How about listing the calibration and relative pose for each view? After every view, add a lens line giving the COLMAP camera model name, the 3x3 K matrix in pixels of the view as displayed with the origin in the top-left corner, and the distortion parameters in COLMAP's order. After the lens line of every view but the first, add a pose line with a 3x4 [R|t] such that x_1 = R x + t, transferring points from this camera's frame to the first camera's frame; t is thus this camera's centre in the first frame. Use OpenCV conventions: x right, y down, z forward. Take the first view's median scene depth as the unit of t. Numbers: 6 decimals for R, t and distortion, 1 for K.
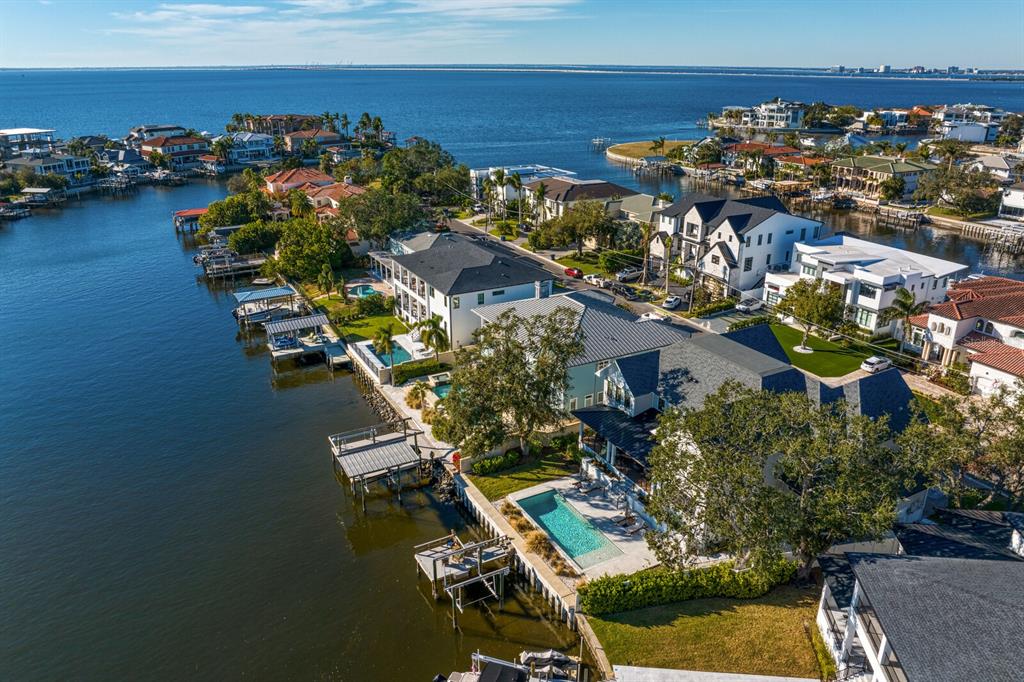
lens RADIAL K [[724.7, 0, 509.1], [0, 724.7, 339.7], [0, 0, 1]] dist [-0.042538, 0.000065]
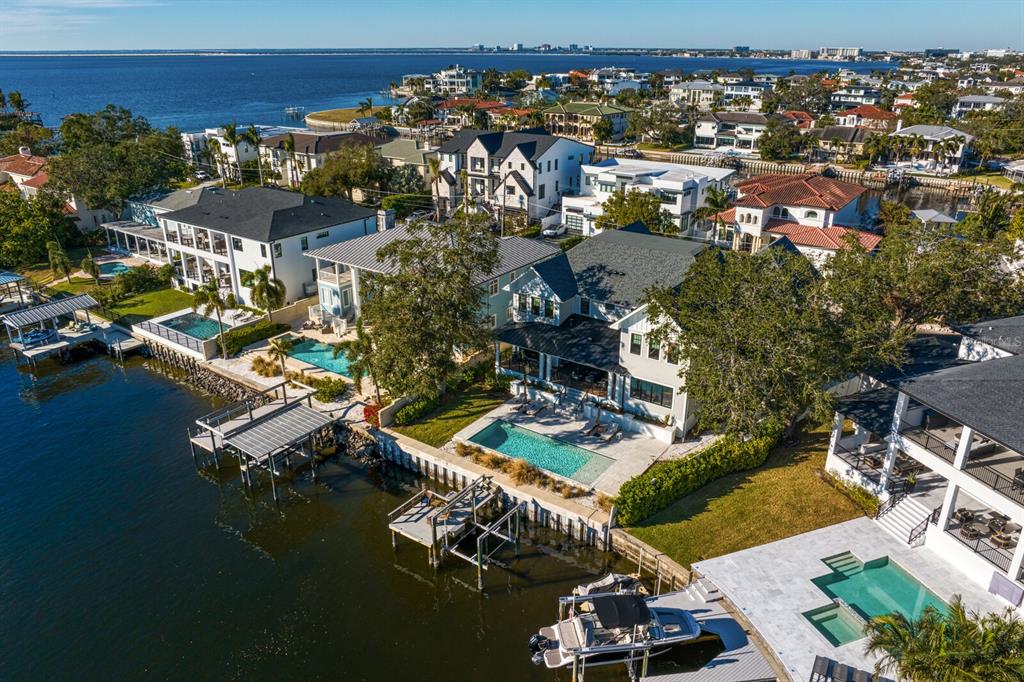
lens RADIAL K [[724.7, 0, 509.2], [0, 724.7, 341.2], [0, 0, 1]] dist [-0.042538, 0.000065]
pose [[0.895517, -0.164547, 0.413489, -0.179550], [0.156731, 0.986217, 0.053021, 0.045372], [-0.416515, 0.017325, 0.908964, 0.128756]]
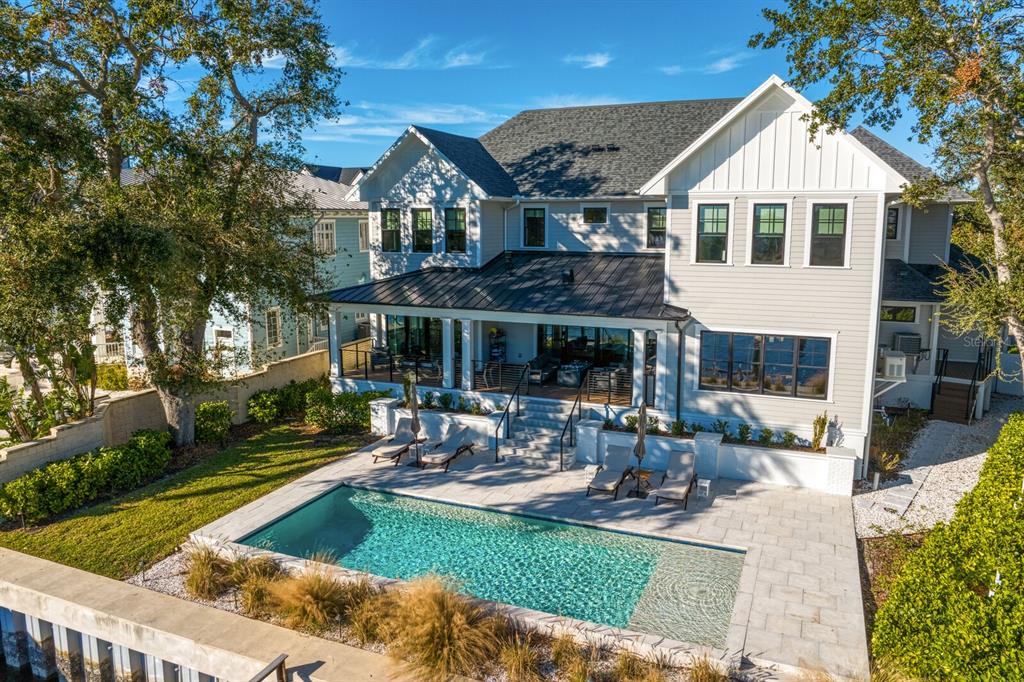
lens RADIAL K [[724.7, 0, 508.7], [0, 724.7, 336.0], [0, 0, 1]] dist [-0.042538, 0.000065]
pose [[0.779776, -0.094125, 0.618942, -0.040955], [0.225767, 0.964390, -0.137775, 0.134232], [-0.583934, 0.247171, 0.773258, 0.469742]]
